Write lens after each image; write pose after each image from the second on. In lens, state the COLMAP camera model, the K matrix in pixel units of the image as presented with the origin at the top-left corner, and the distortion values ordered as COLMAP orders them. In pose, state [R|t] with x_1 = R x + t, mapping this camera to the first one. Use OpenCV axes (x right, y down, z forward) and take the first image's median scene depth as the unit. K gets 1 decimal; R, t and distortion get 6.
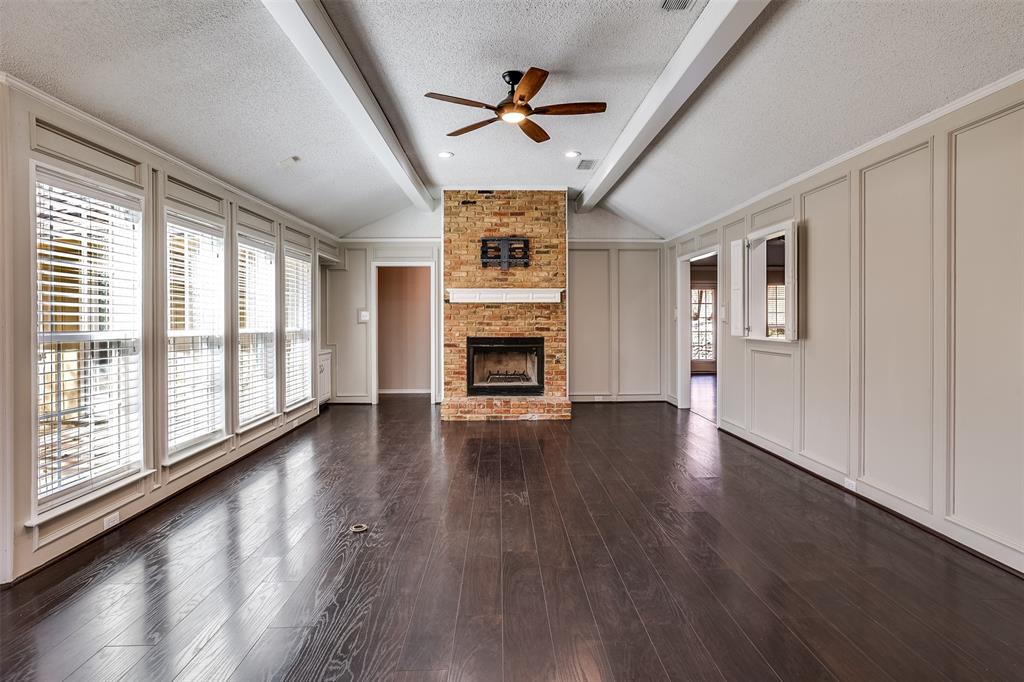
lens RADIAL K [[530.5, 0, 516.4], [0, 530.5, 320.2], [0, 0, 1]] dist [0.002958, 0.001593]
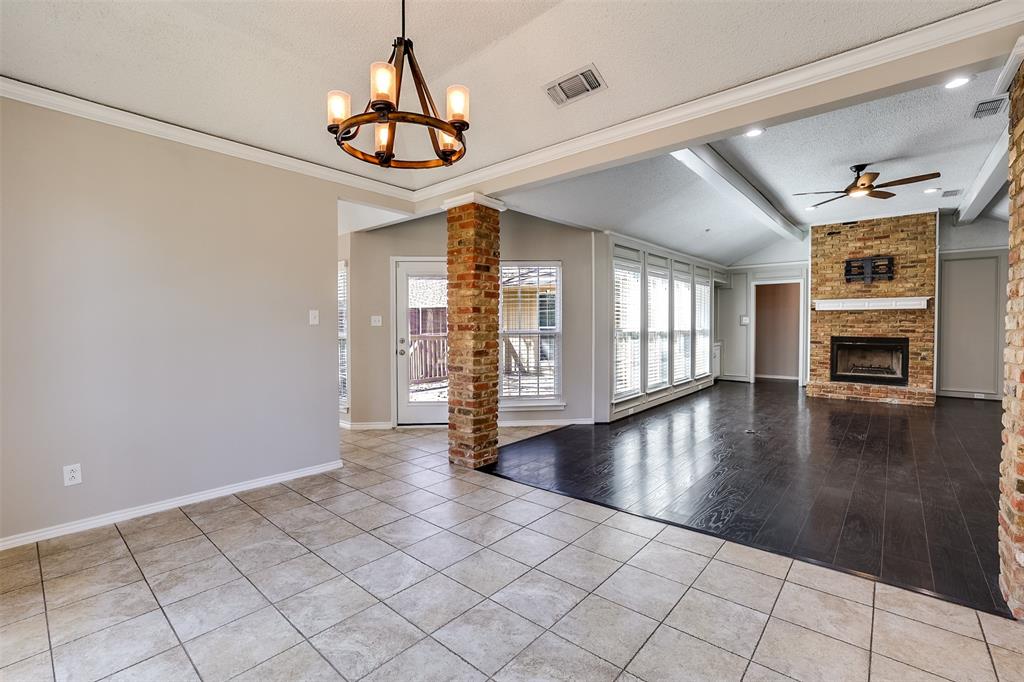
lens RADIAL K [[443.7, 0, 506.0], [0, 443.7, 331.7], [0, 0, 1]] dist [-0.022482, 0.004333]
pose [[0.726549, 0.014081, -0.686970, 0.068488], [-0.000437, 0.999799, 0.020031, -0.000977], [0.687114, -0.014253, 0.726410, -0.342198]]
